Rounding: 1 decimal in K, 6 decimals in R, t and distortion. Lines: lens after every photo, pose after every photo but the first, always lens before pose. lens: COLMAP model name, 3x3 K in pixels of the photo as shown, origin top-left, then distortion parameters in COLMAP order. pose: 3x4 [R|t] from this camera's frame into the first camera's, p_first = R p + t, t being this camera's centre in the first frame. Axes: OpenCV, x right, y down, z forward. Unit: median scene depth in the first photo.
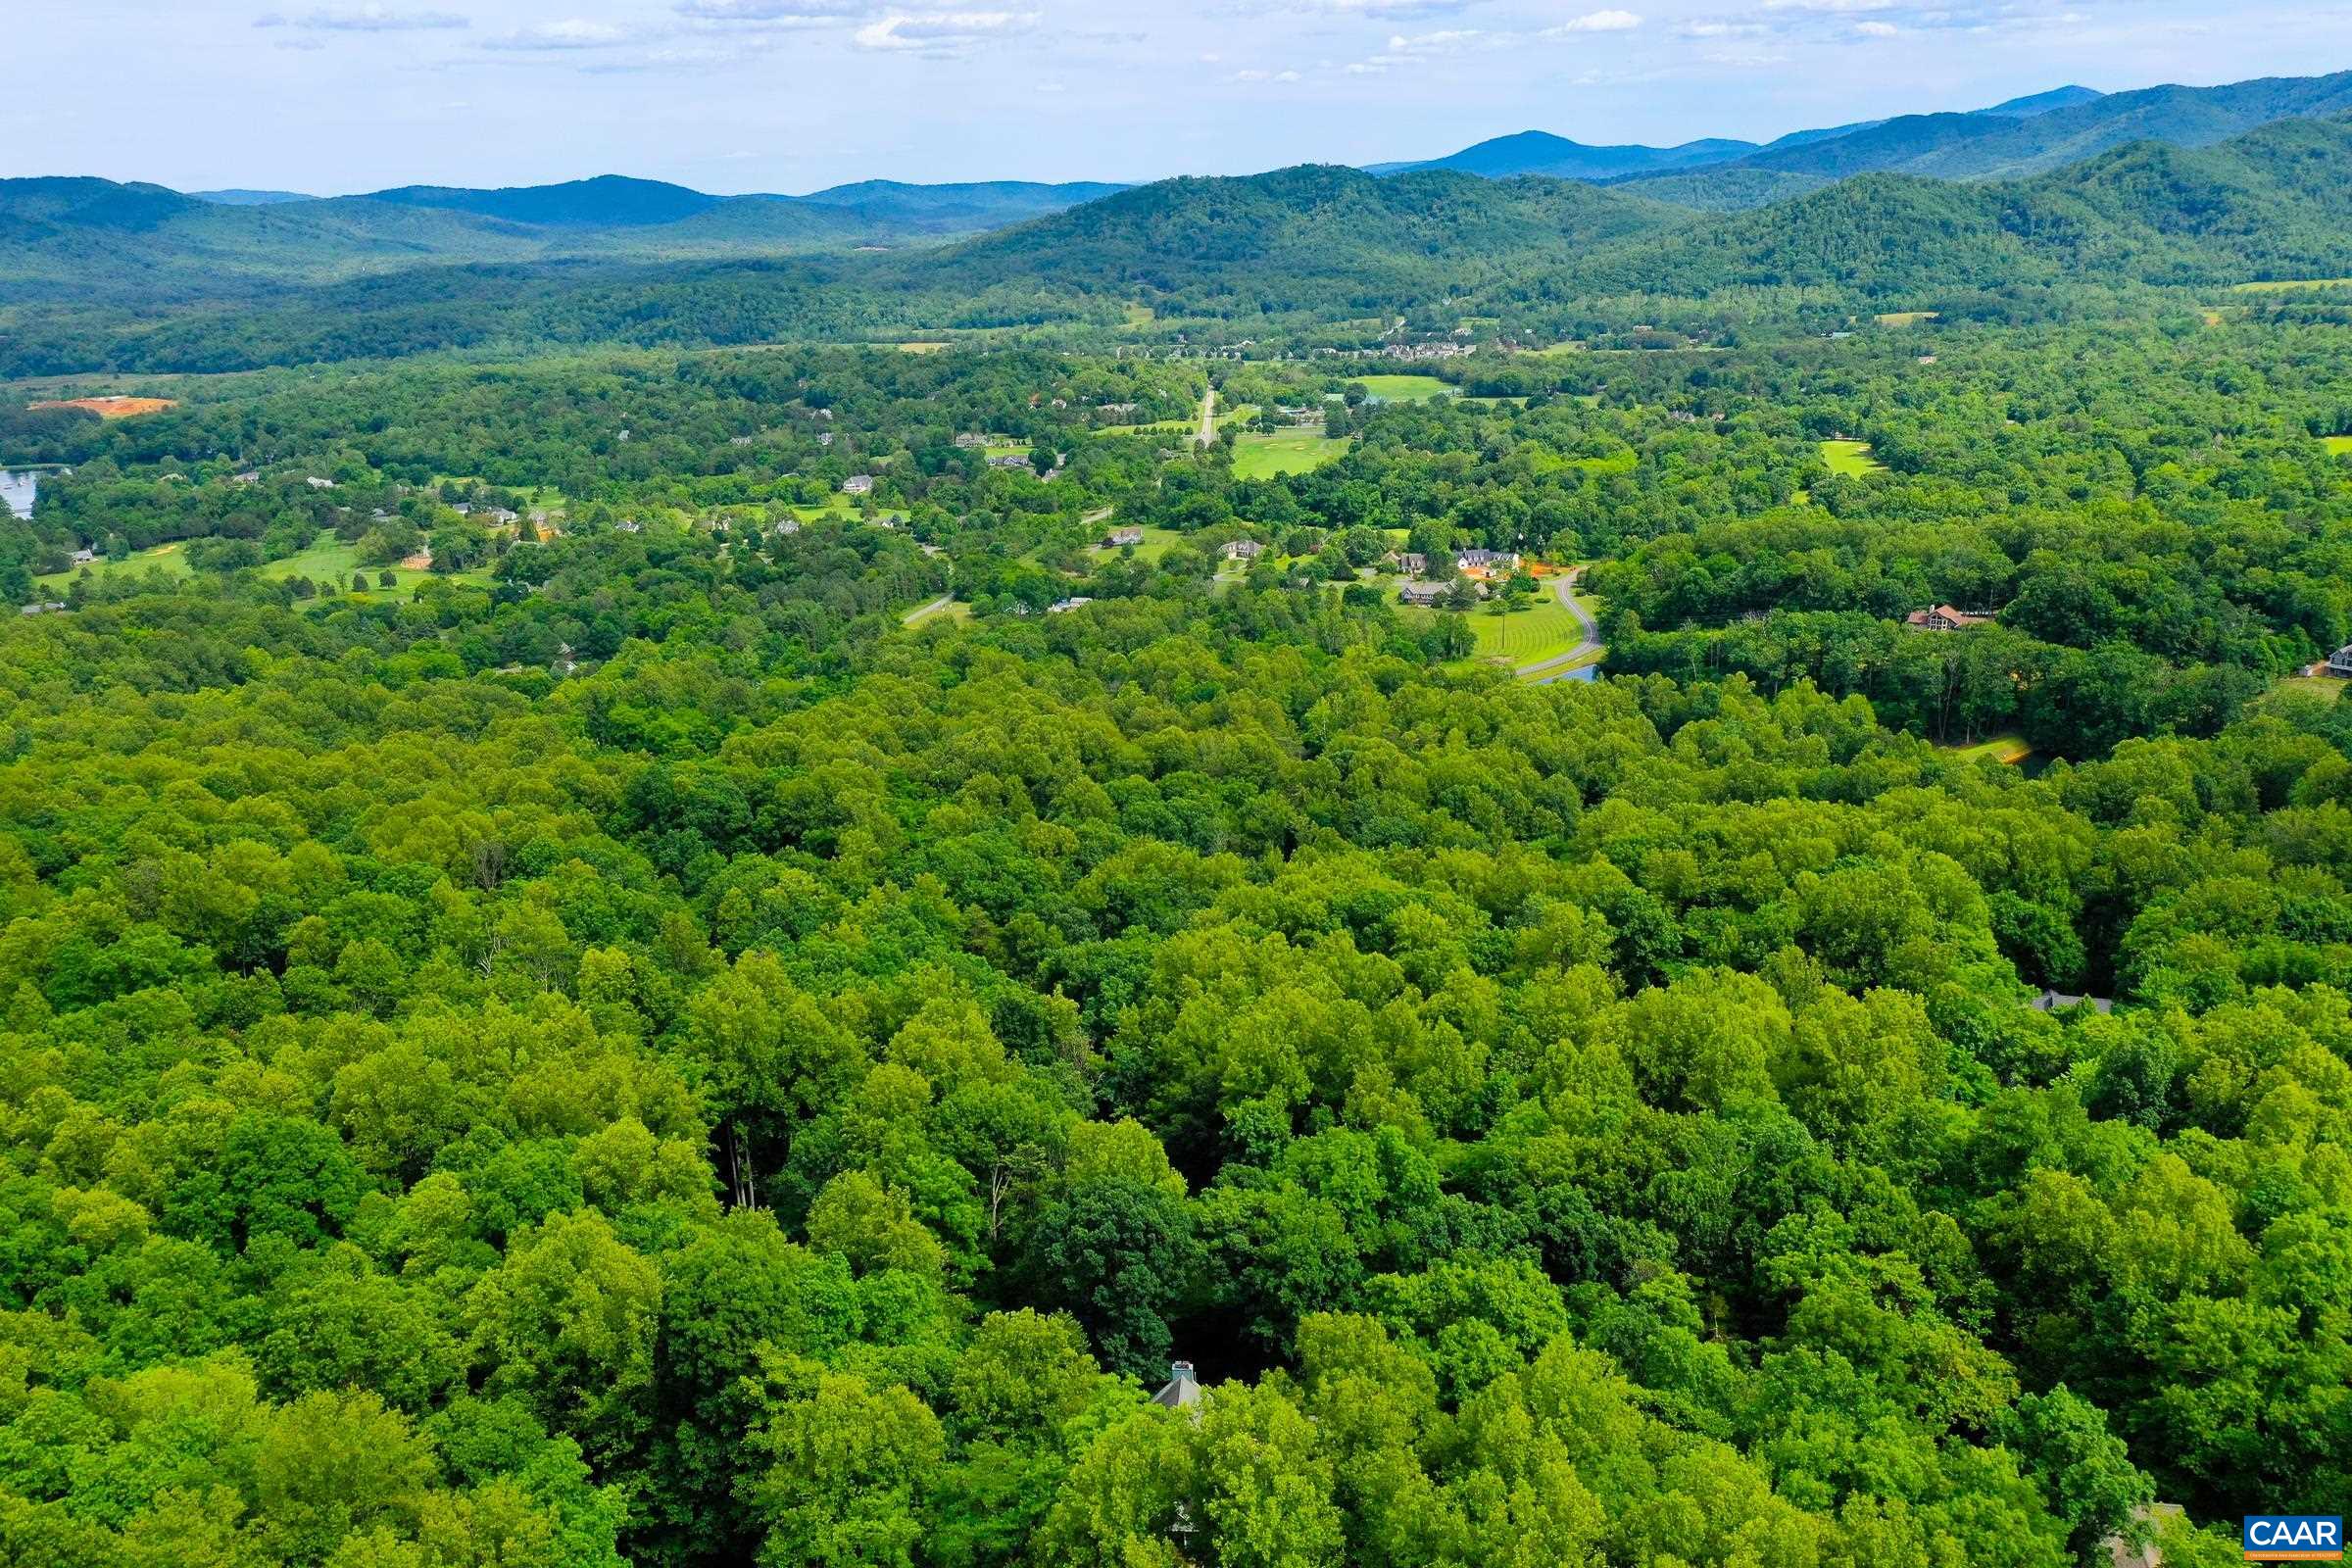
lens RADIAL K [[1923.0, 0, 1151.4], [0, 1923.0, 767.9], [0, 0, 1]] dist [0.000776, 0.001319]
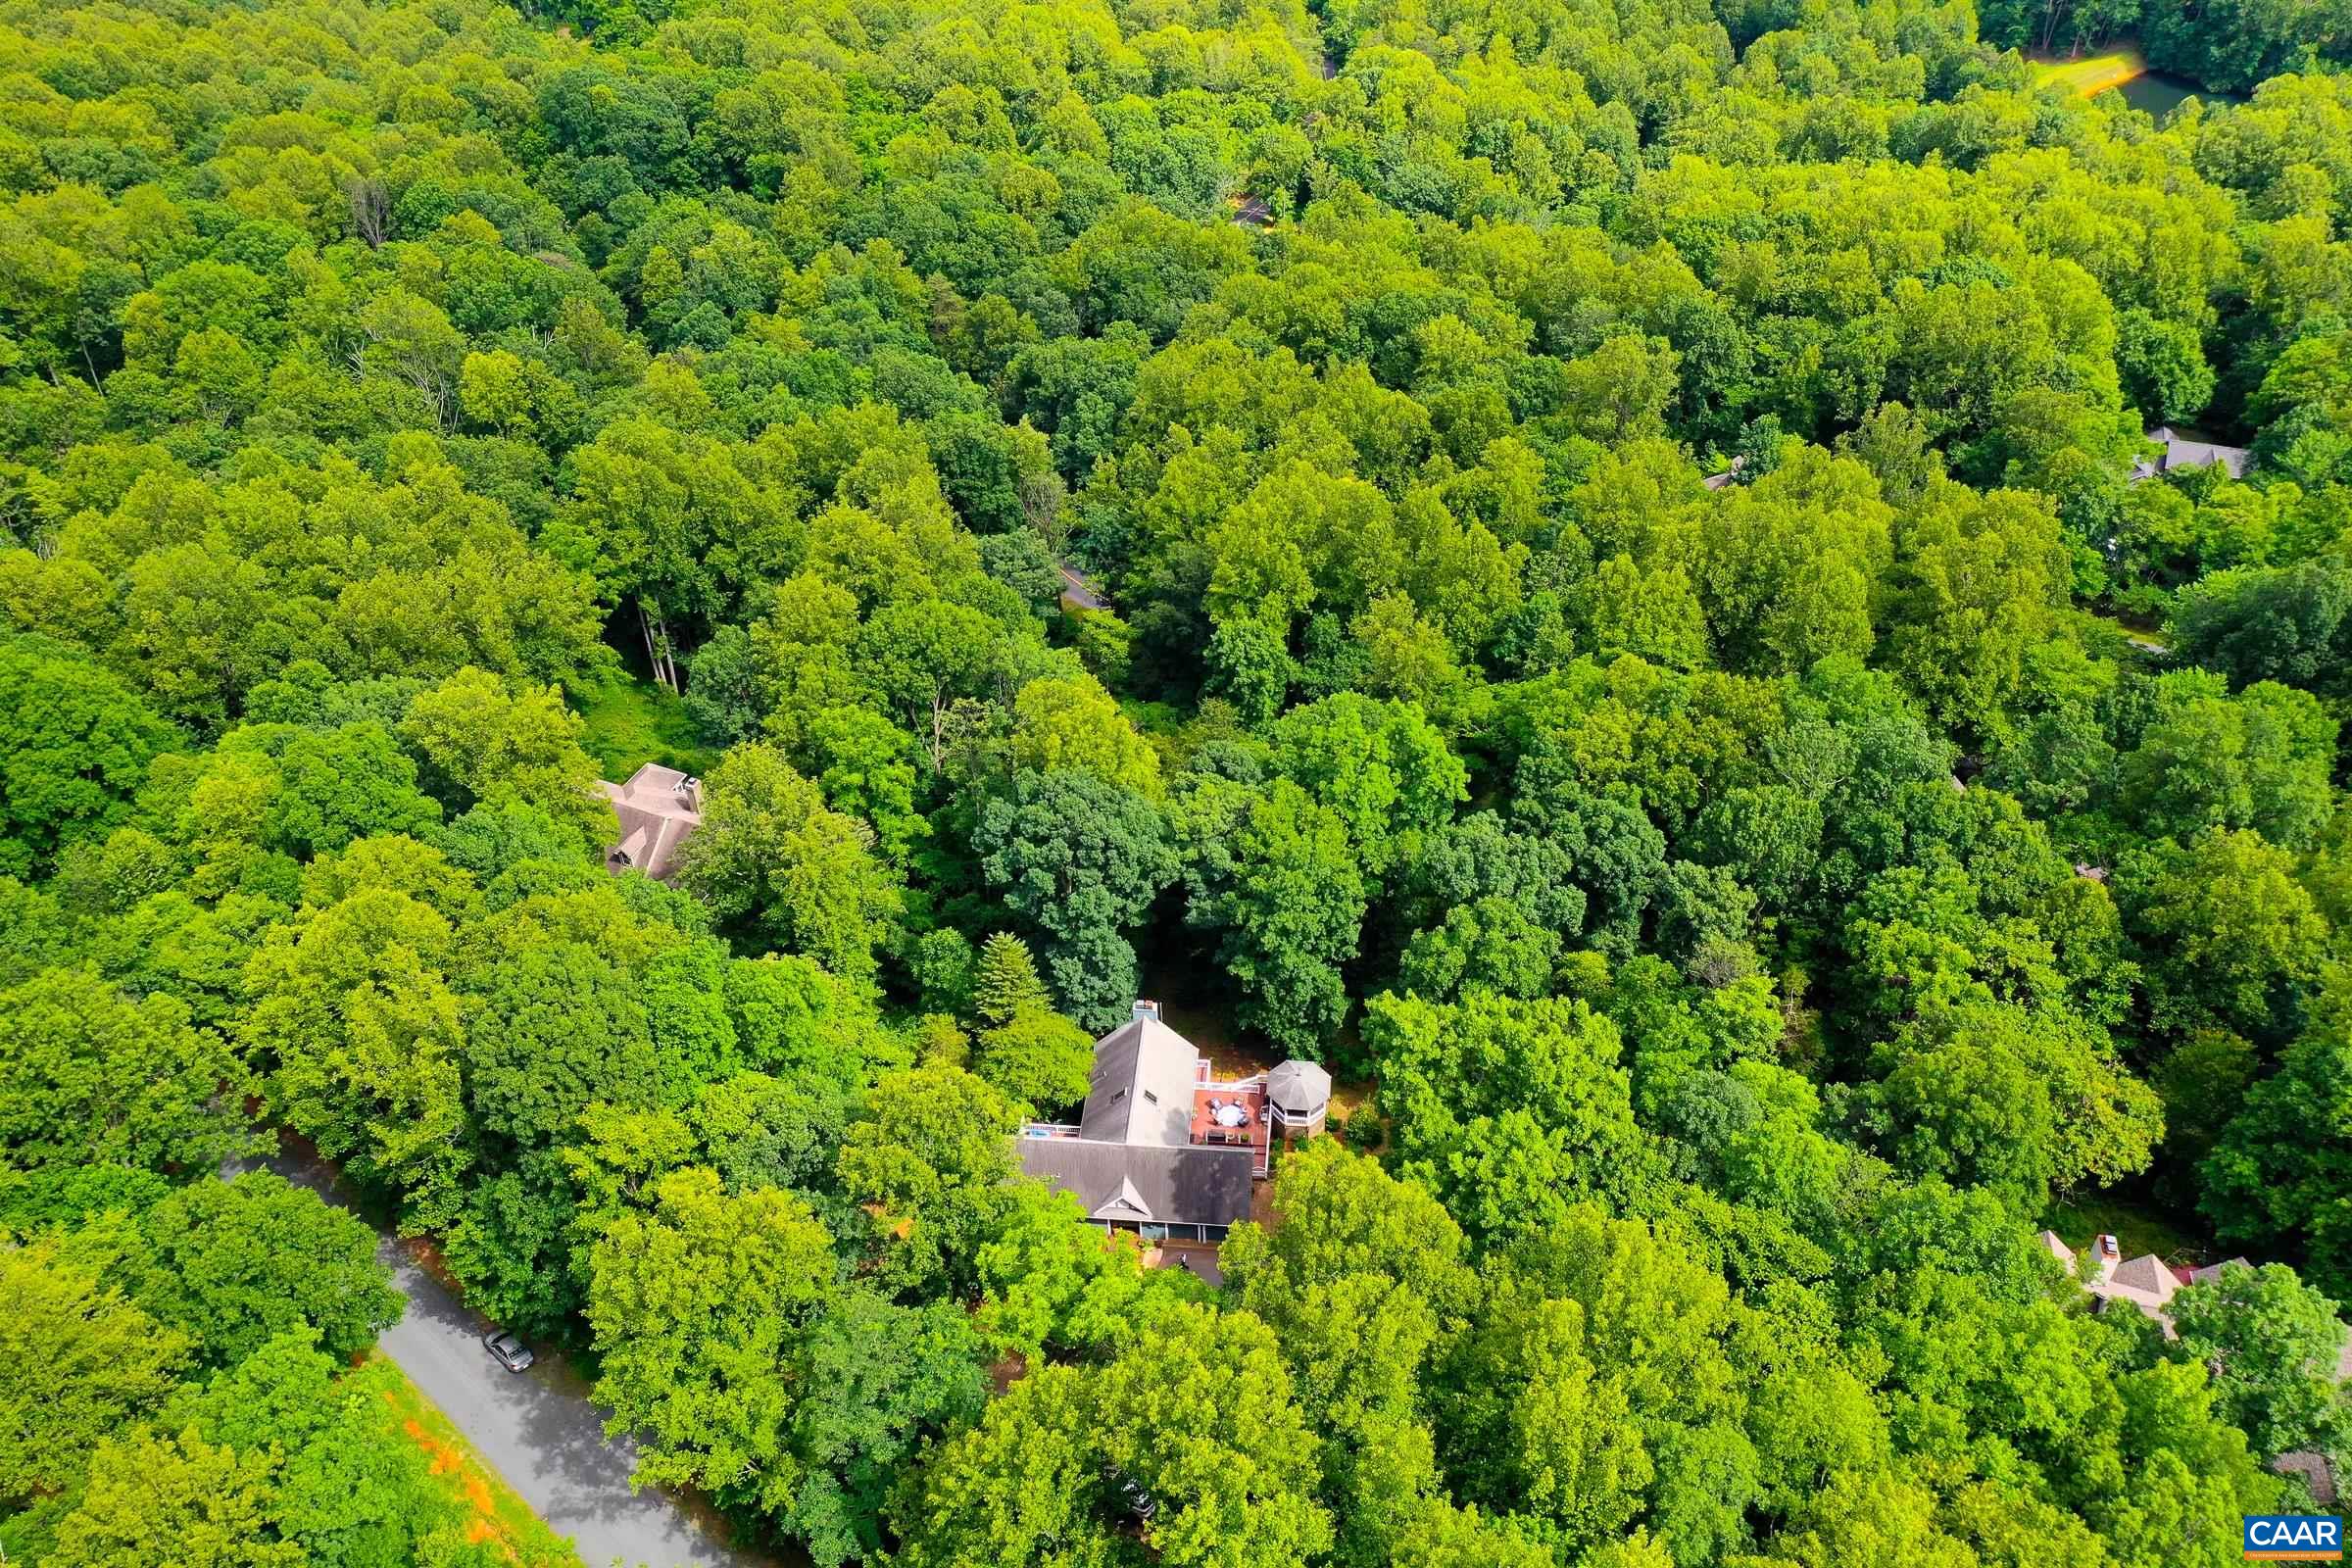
lens RADIAL K [[1851.3, 0, 1176.0], [0, 1851.3, 784.0], [0, 0, 1]] dist [0.005704, -0.001136]
pose [[0.999689, 0.019734, 0.015279, 0.010653], [-0.024122, 0.921062, 0.388669, -0.065288], [-0.006402, -0.388917, 0.921251, 0.203926]]
